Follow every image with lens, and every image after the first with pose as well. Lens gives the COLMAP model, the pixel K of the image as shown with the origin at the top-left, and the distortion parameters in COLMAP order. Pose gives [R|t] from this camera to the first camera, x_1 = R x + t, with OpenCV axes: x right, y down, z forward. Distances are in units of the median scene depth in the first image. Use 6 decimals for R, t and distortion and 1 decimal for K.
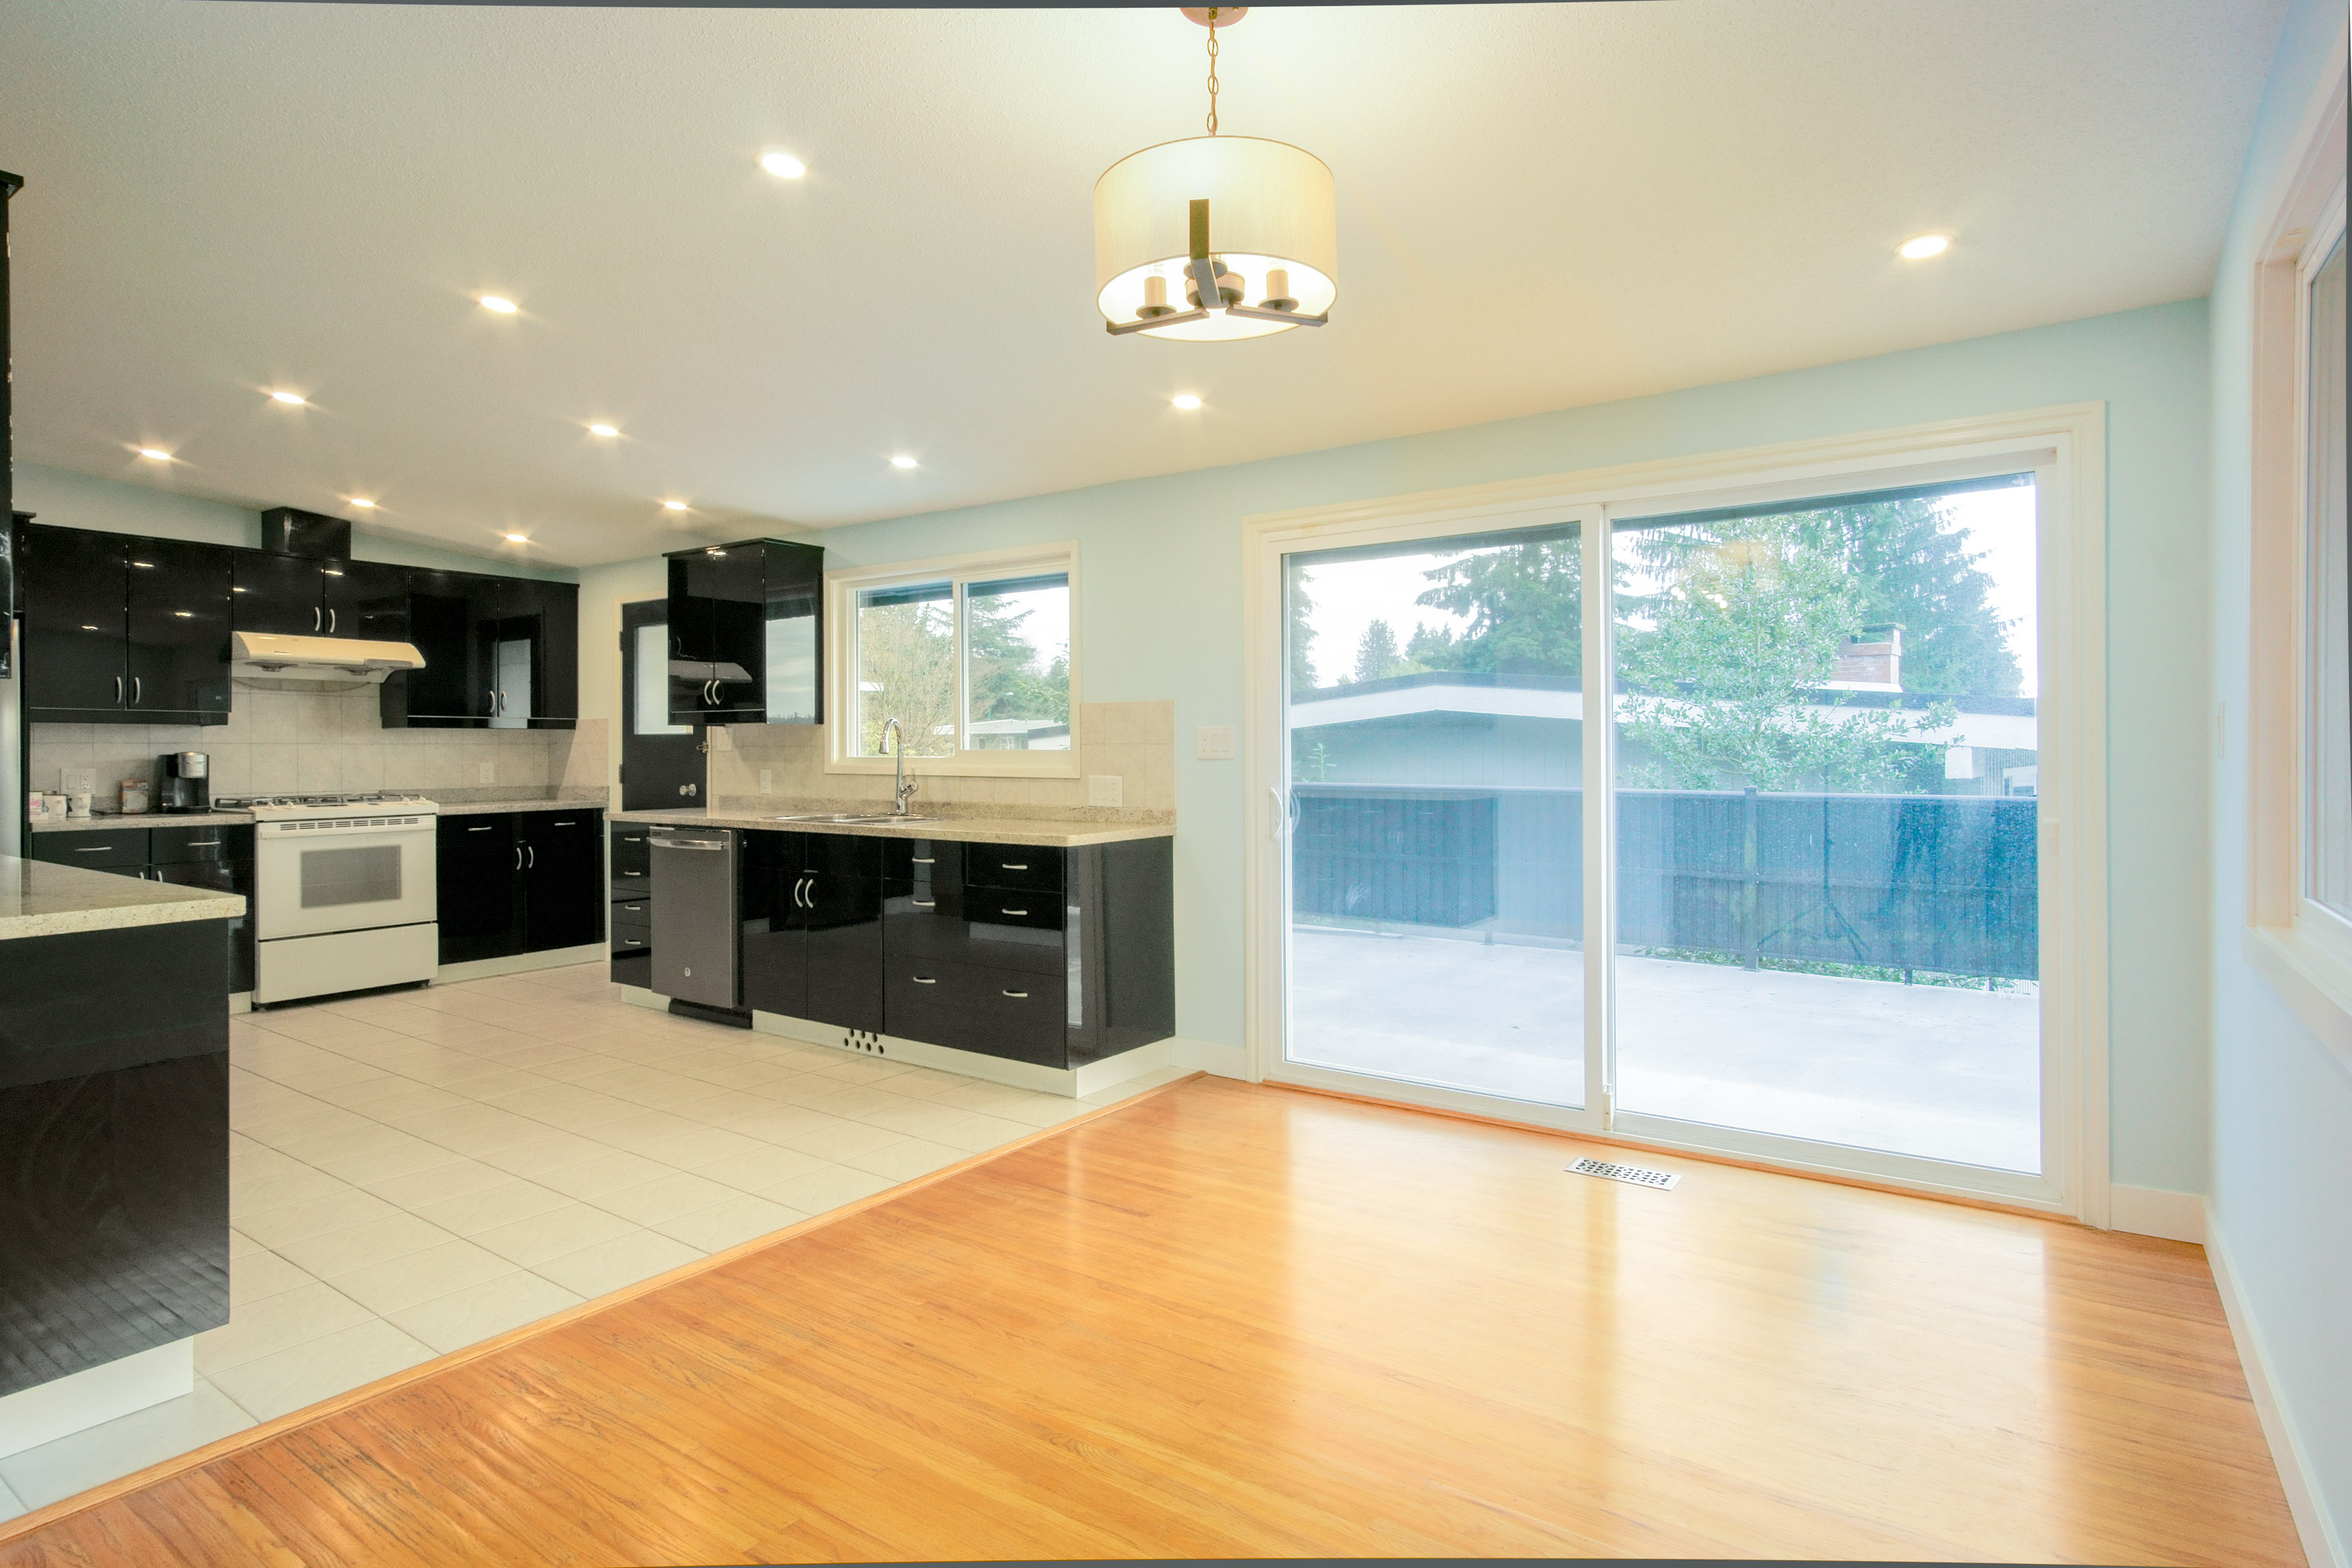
lens RADIAL K [[1290.7, 0, 1213.1], [0, 1290.7, 755.0], [0, 0, 1]] dist [-0.010771, 0.011636]
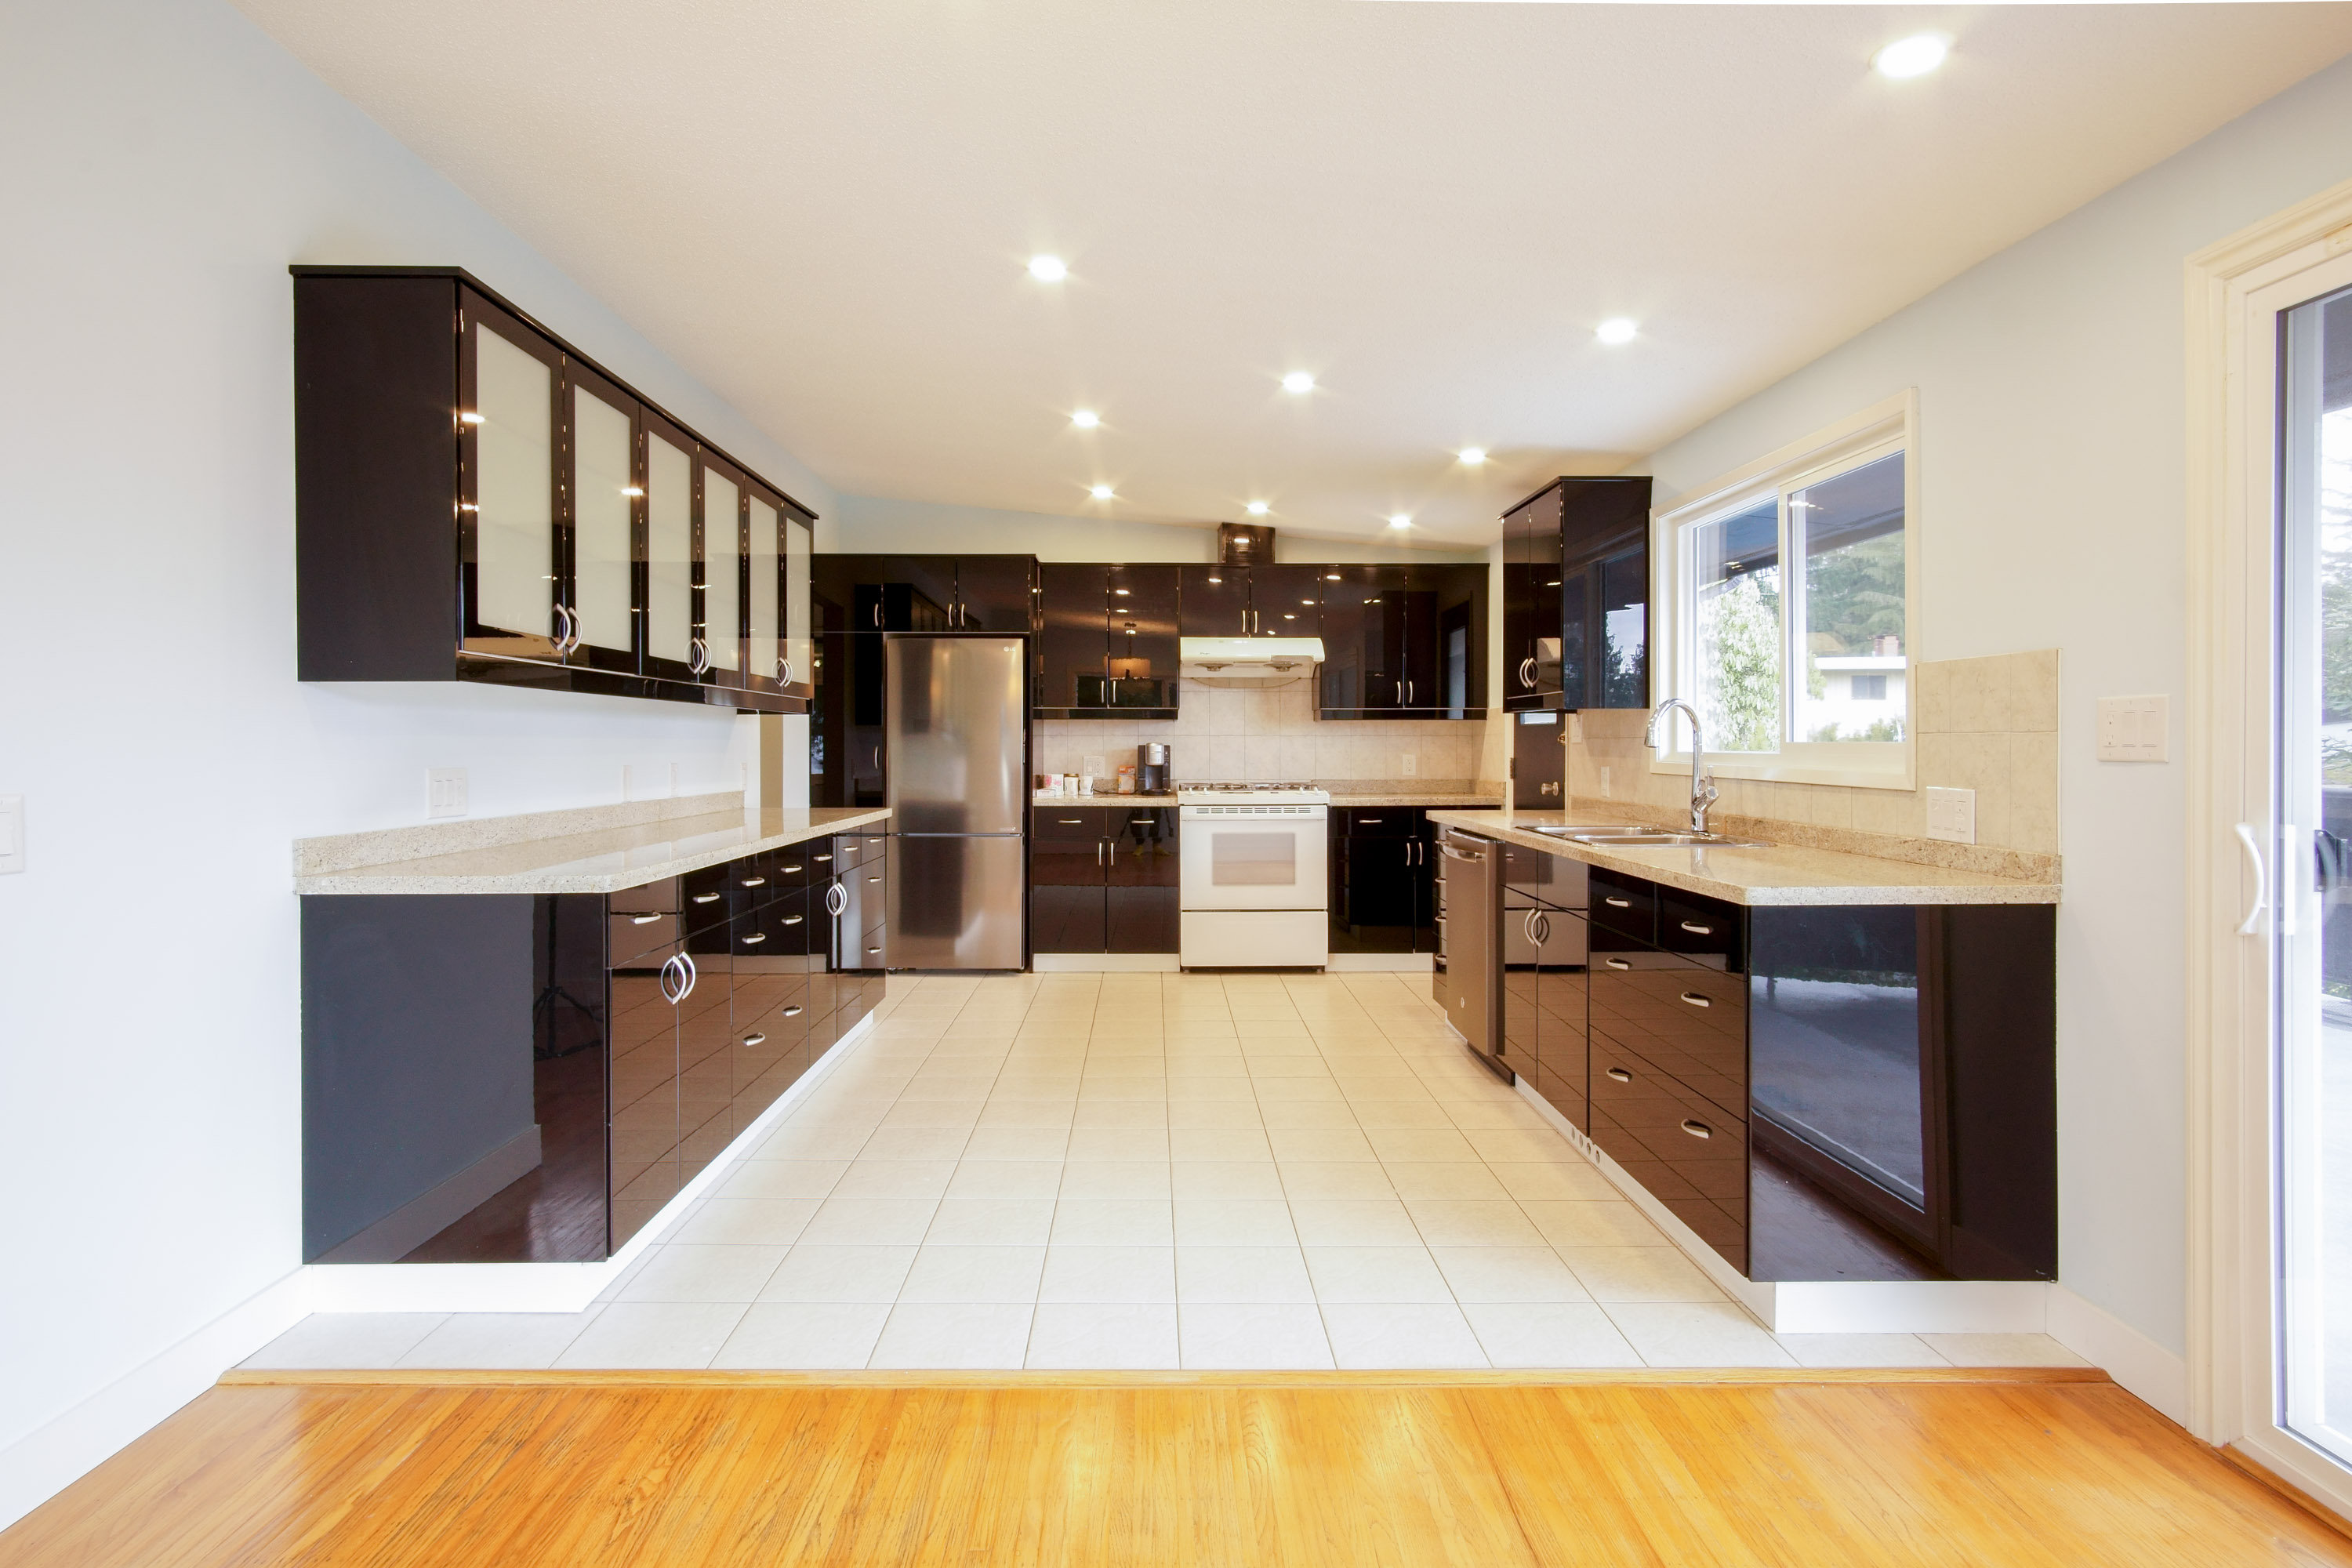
lens RADIAL K [[1290.7, 0, 1105.3], [0, 1290.7, 761.1], [0, 0, 1]] dist [-0.010771, 0.011636]
pose [[0.550485, 0.013744, -0.834732, 0.161205], [-0.004419, 0.999898, 0.013549, -0.001595], [0.834833, -0.003770, 0.550490, 0.316966]]
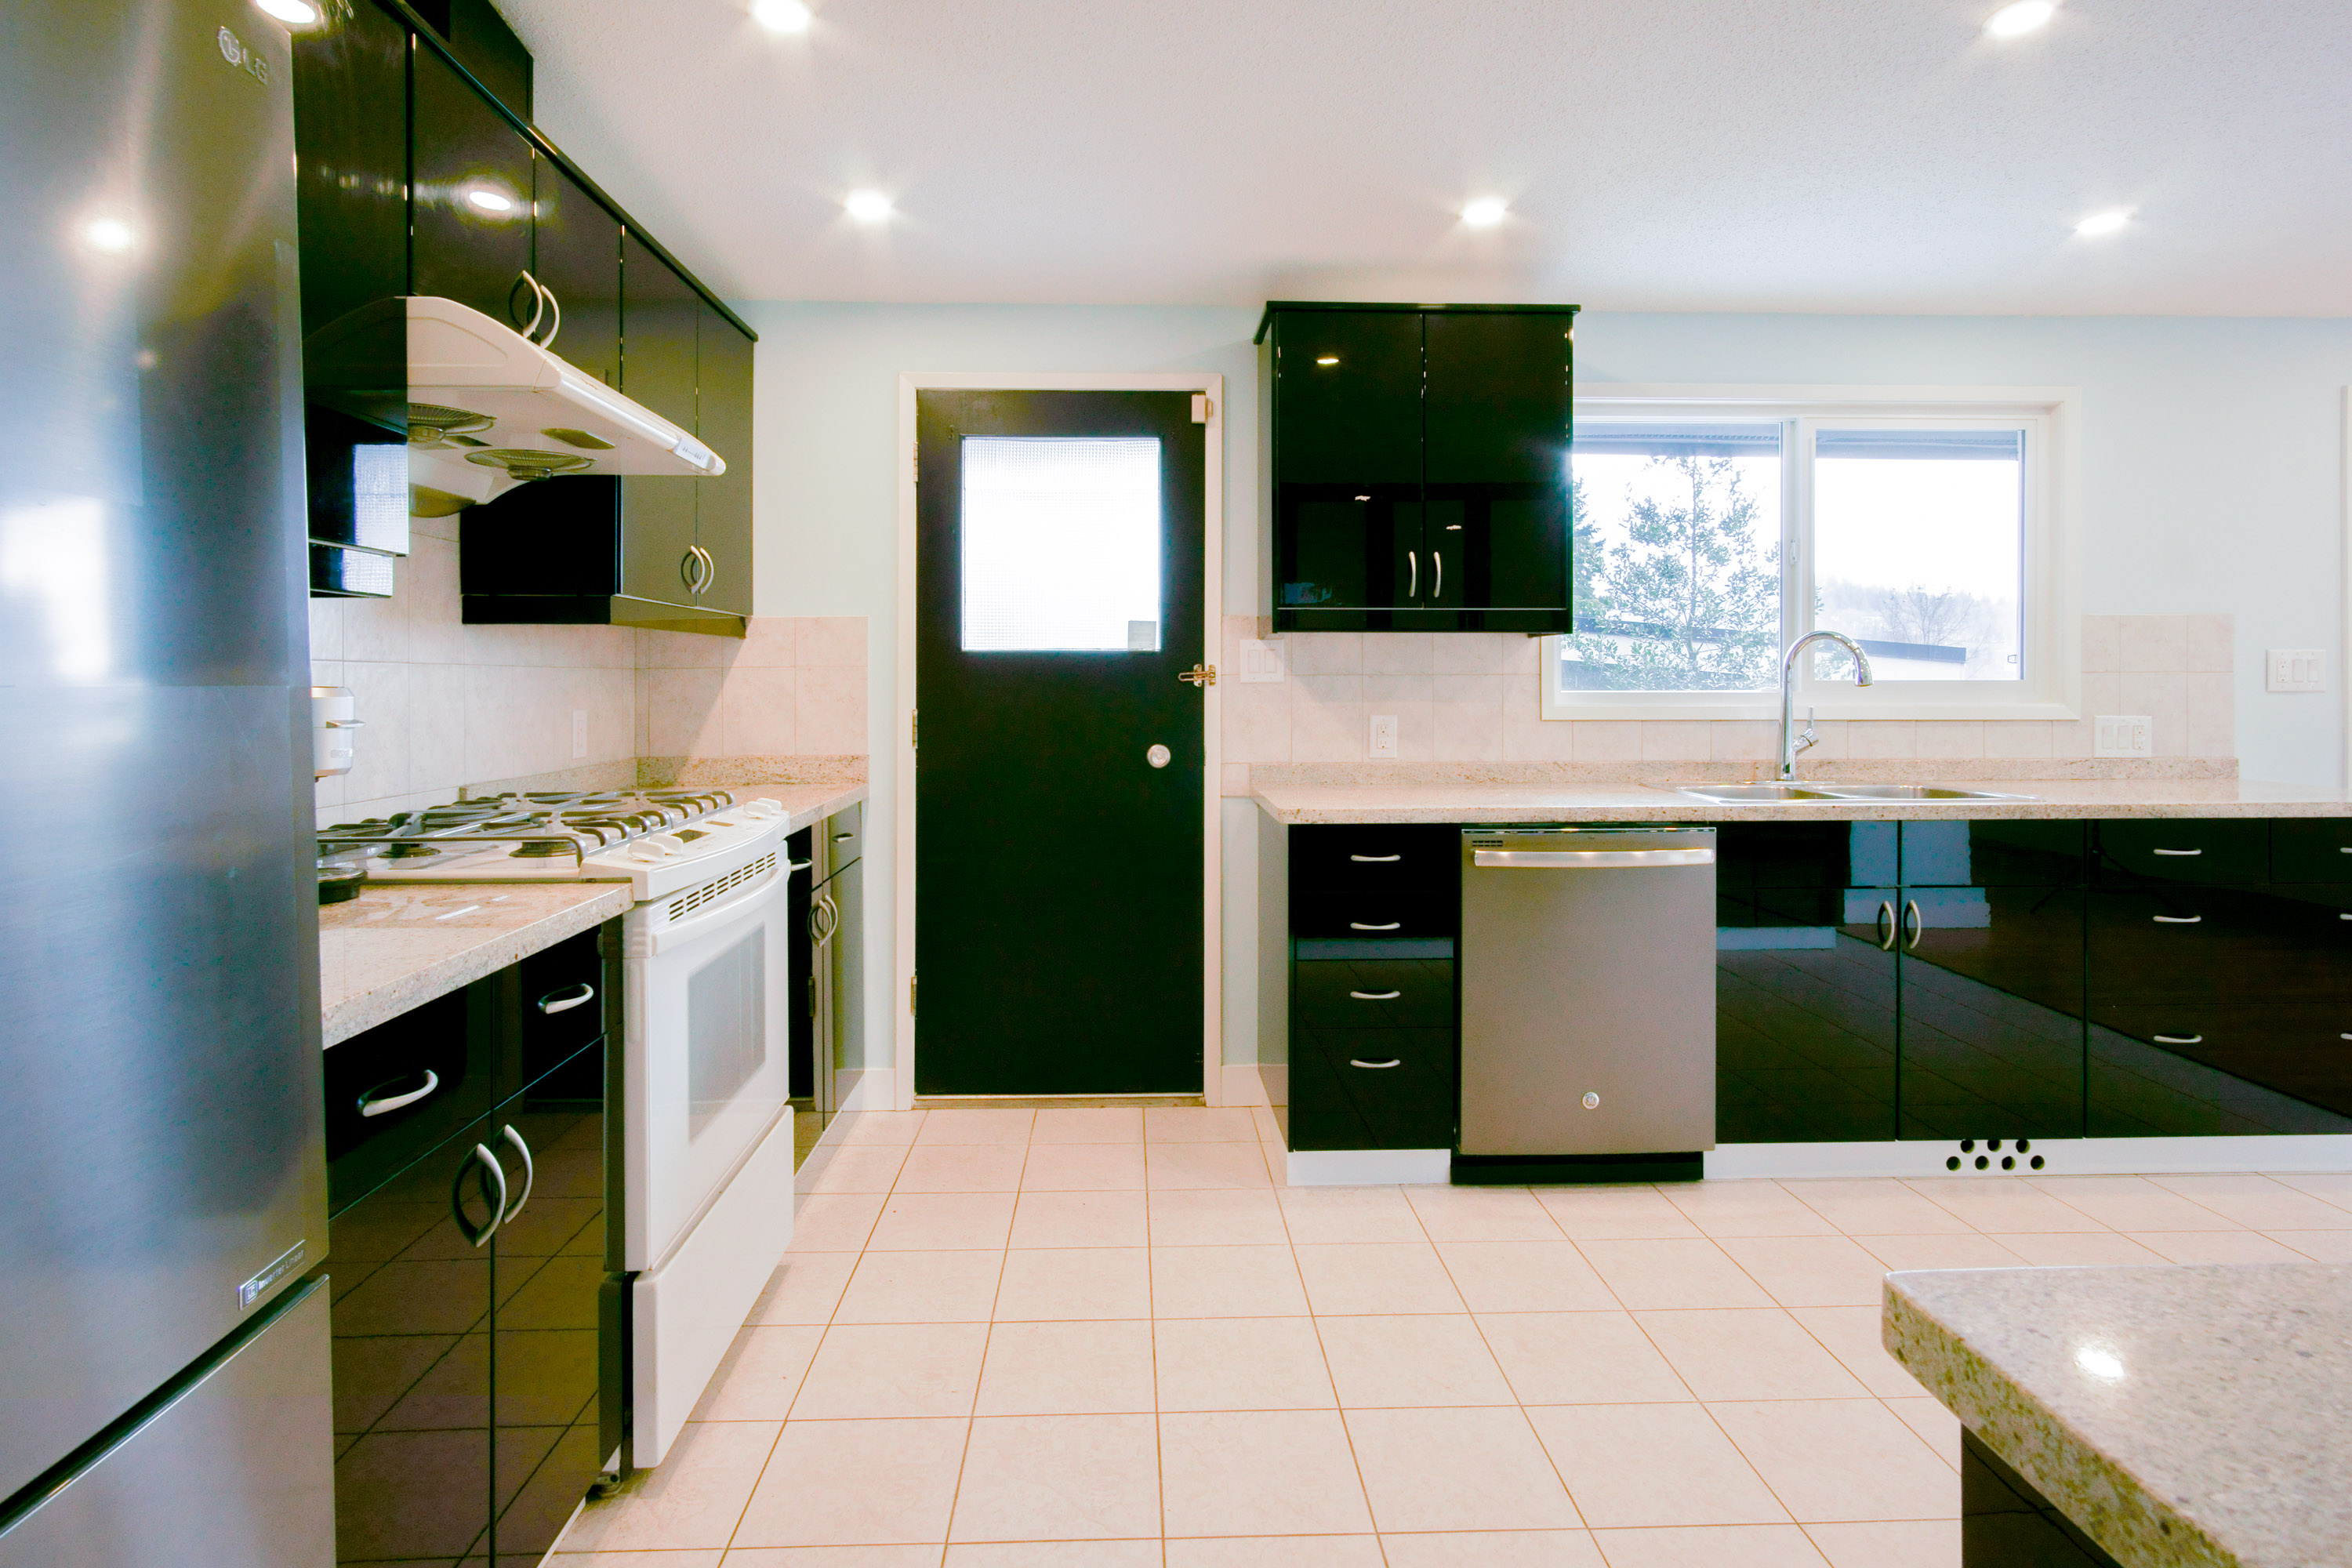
lens RADIAL K [[1290.7, 0, 1153.4], [0, 1290.7, 676.0], [0, 0, 1]] dist [-0.010771, 0.011636]
pose [[0.788468, 0.002331, 0.615072, -0.827029], [0.002949, 0.999967, -0.007571, -0.002163], [-0.615069, 0.007783, 0.788435, 0.653647]]
